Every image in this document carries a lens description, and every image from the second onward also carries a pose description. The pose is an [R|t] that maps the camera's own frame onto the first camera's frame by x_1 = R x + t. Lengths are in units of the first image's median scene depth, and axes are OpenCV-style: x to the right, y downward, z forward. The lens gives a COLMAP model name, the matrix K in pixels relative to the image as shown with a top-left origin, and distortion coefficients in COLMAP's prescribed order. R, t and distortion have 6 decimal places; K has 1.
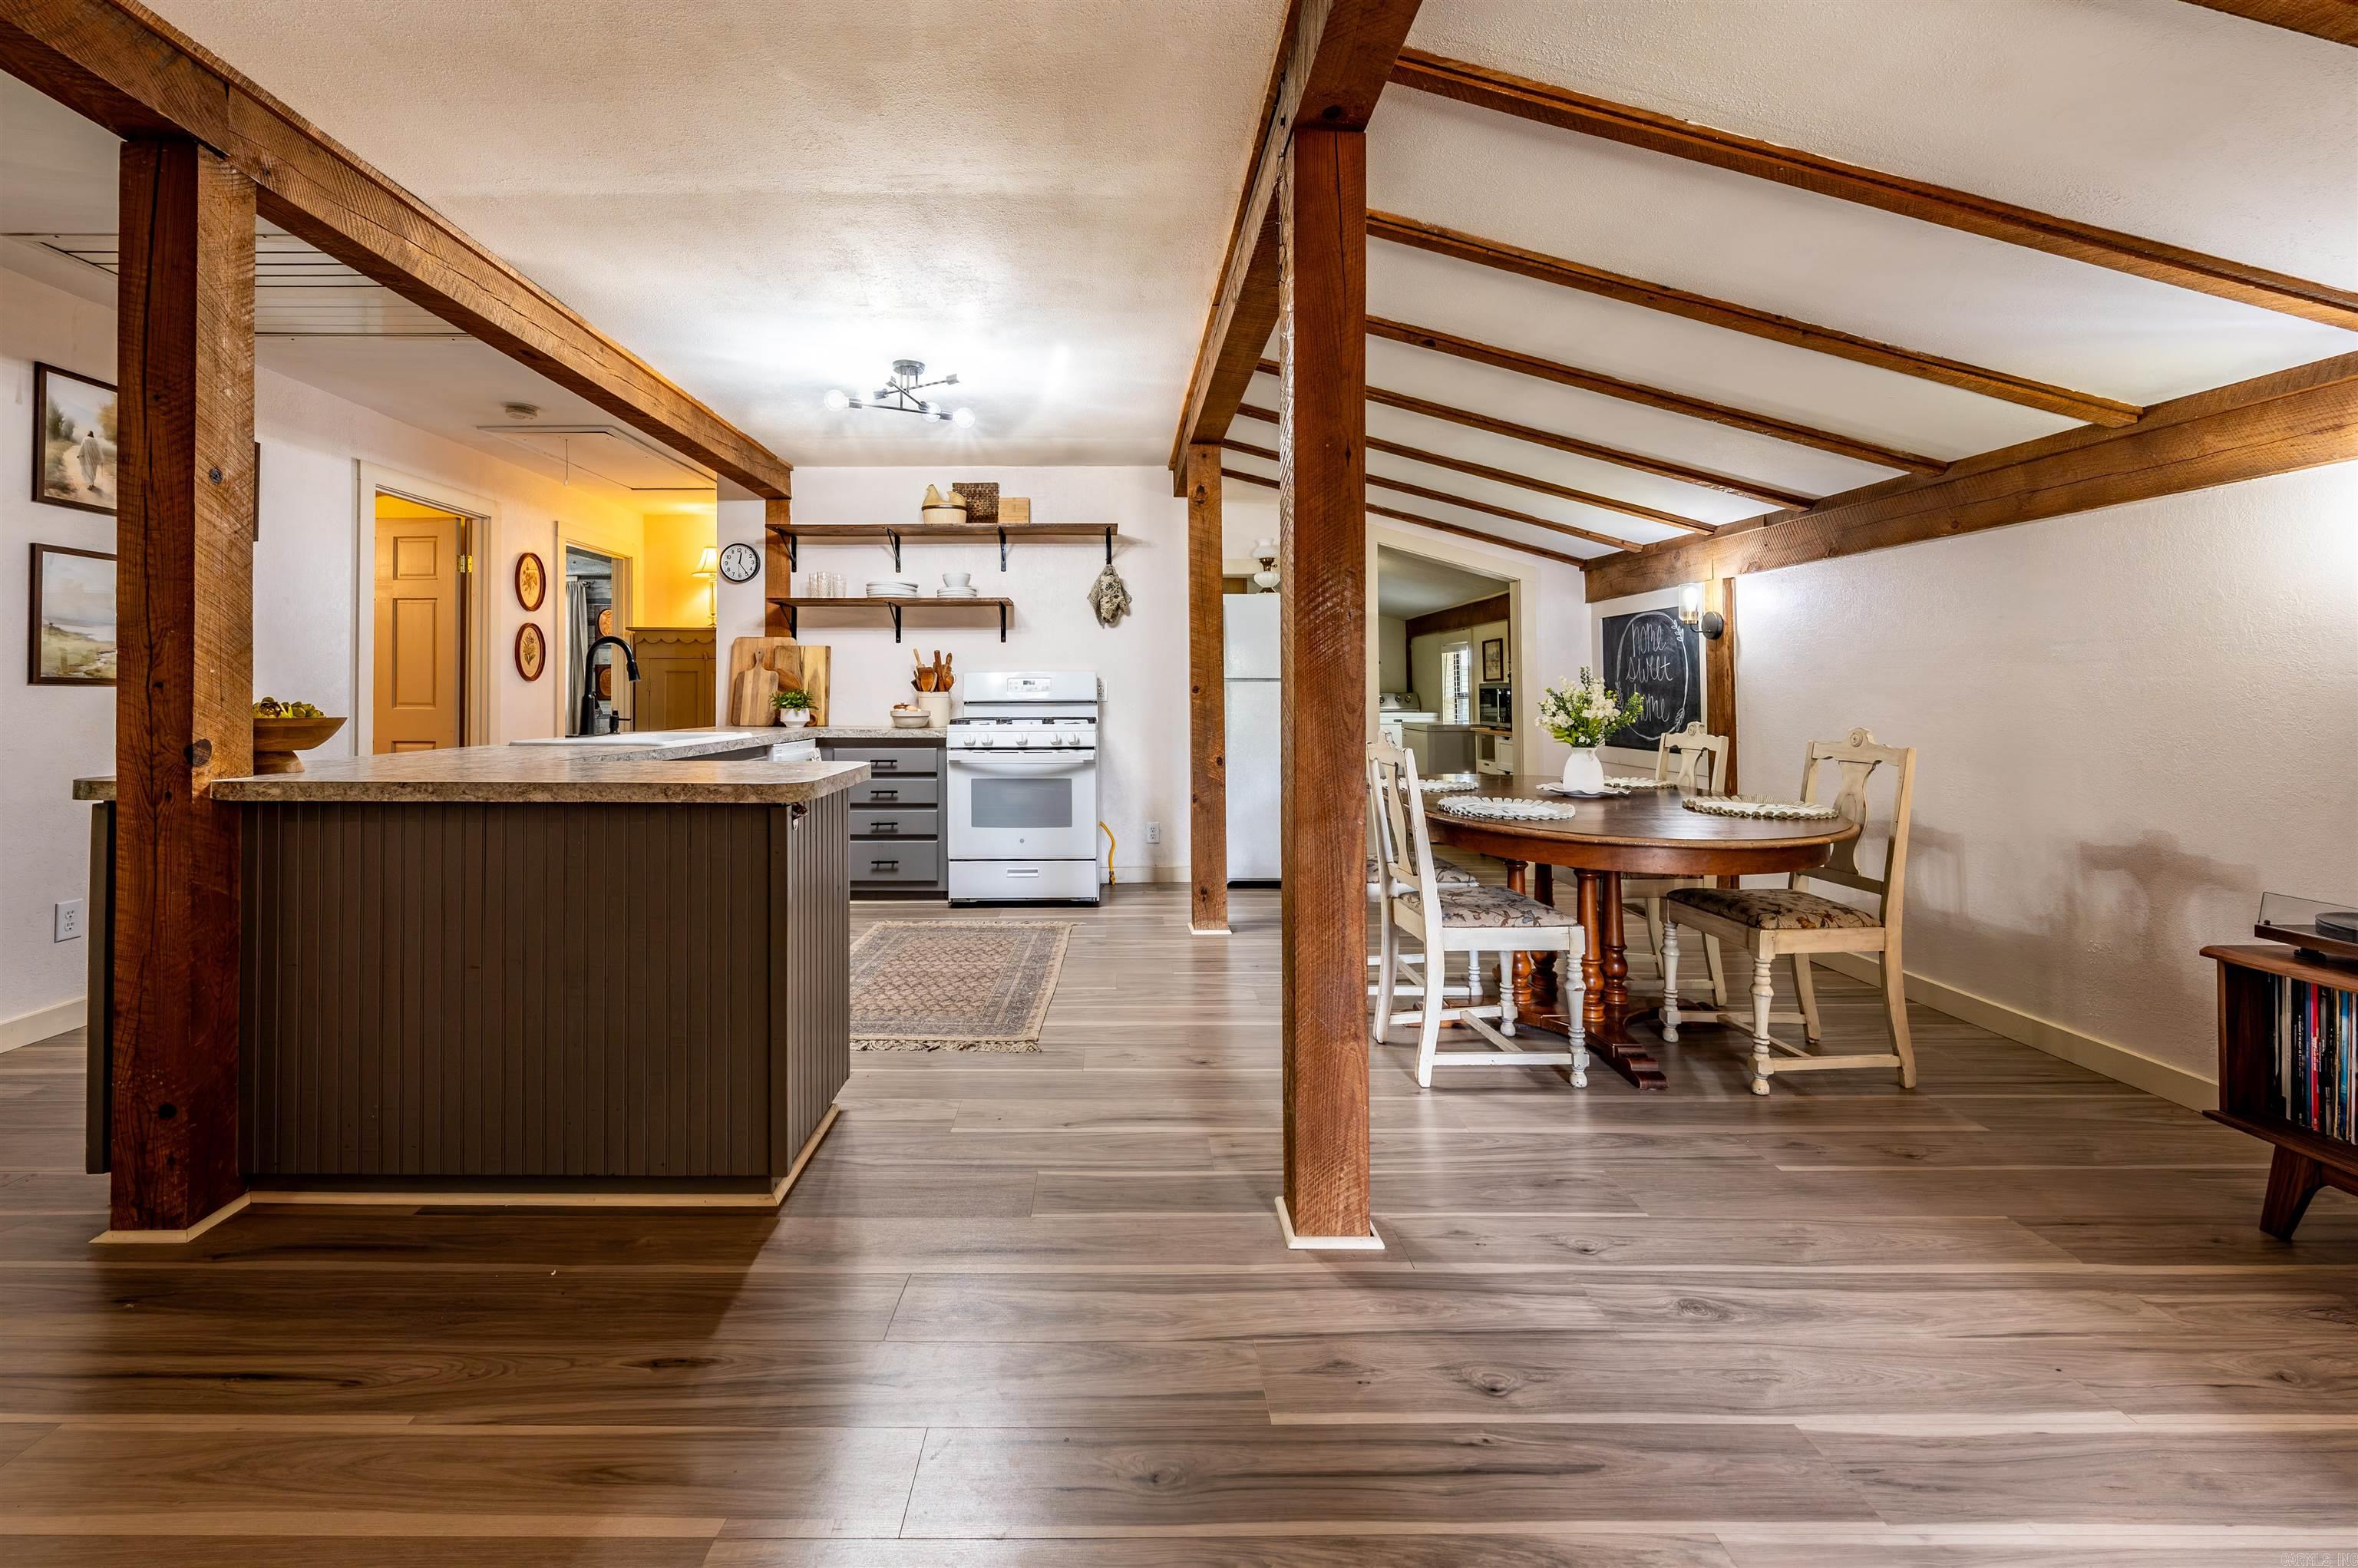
lens RADIAL K [[978.6, 0, 1113.1], [0, 978.6, 678.7], [0, 0, 1]] dist [-0.005540, -0.000320]
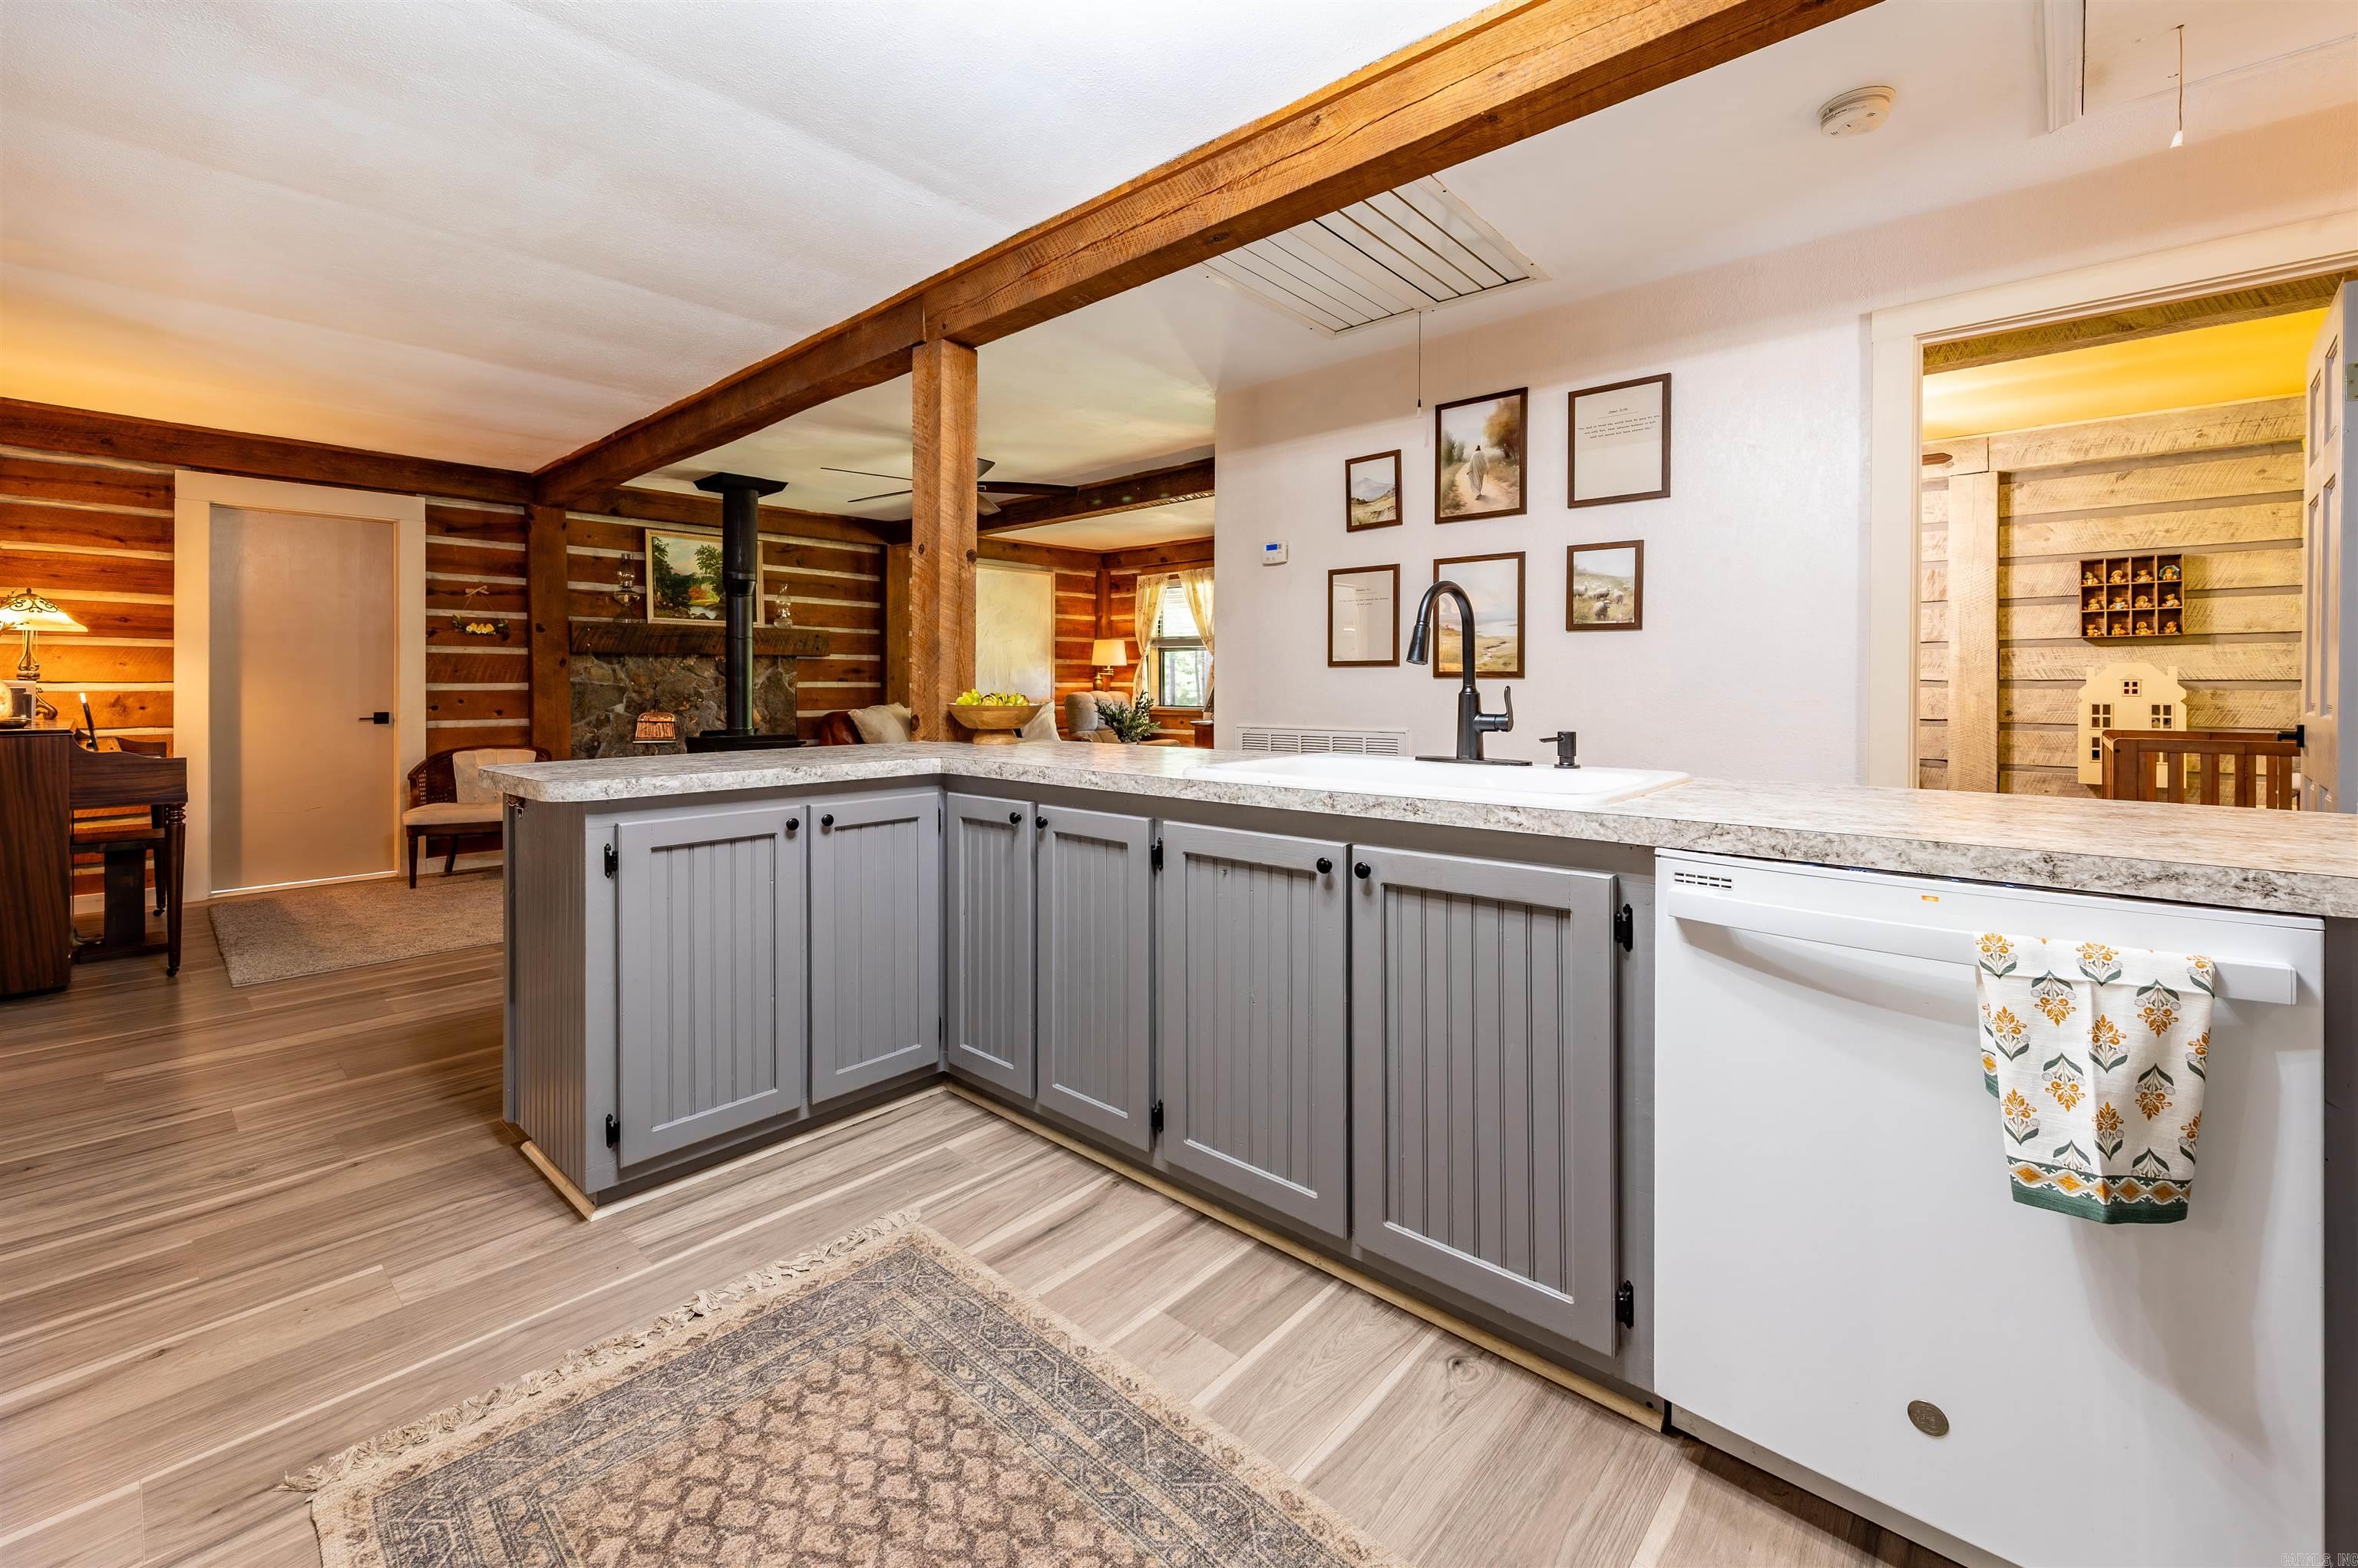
lens RADIAL K [[978.6, 0, 1169.2], [0, 978.6, 695.2], [0, 0, 1]] dist [-0.005540, -0.000320]
pose [[-0.667102, -0.002090, -0.744963, -0.007320], [0.006800, 0.999937, -0.008895, 0.021009], [0.744935, -0.011000, -0.667046, 0.994715]]
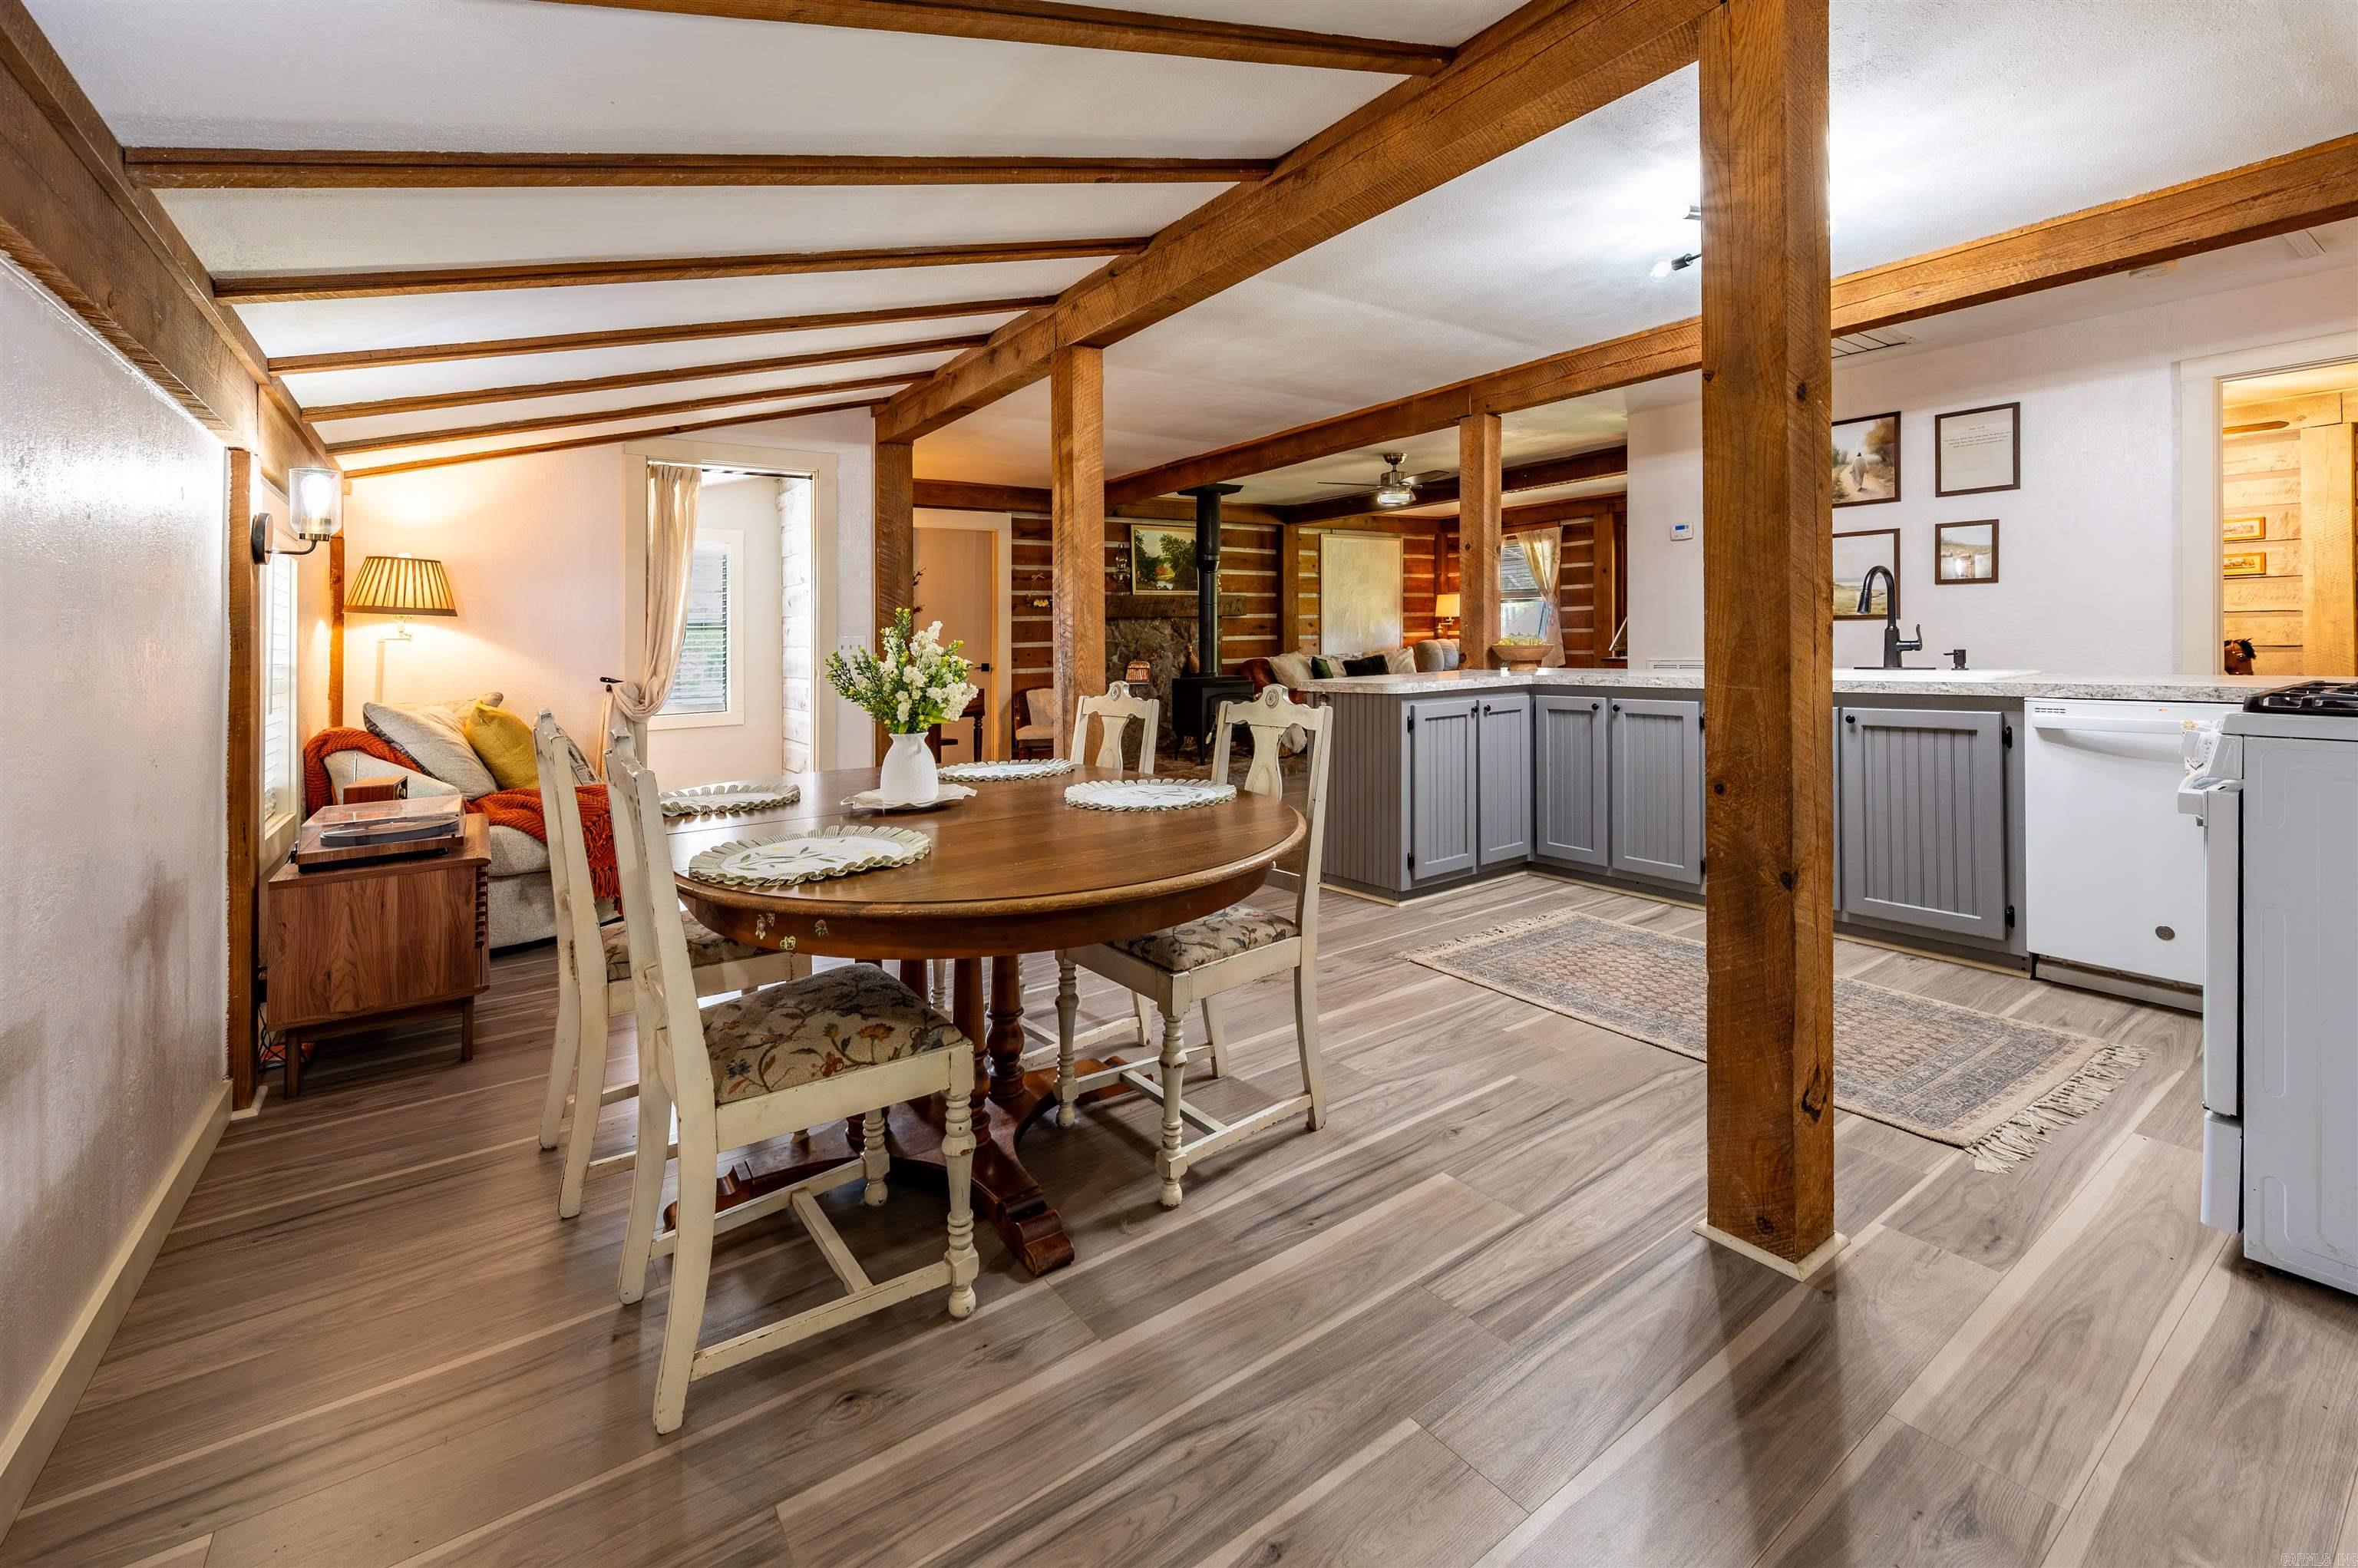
lens RADIAL K [[978.6, 0, 1193.5], [0, 978.6, 658.6], [0, 0, 1]] dist [-0.005540, -0.000320]
pose [[-0.813486, 0.020784, -0.581214, 0.457504], [0.025662, 0.999671, -0.000171, 0.026140], [0.581019, -0.015054, -0.813751, 1.103214]]
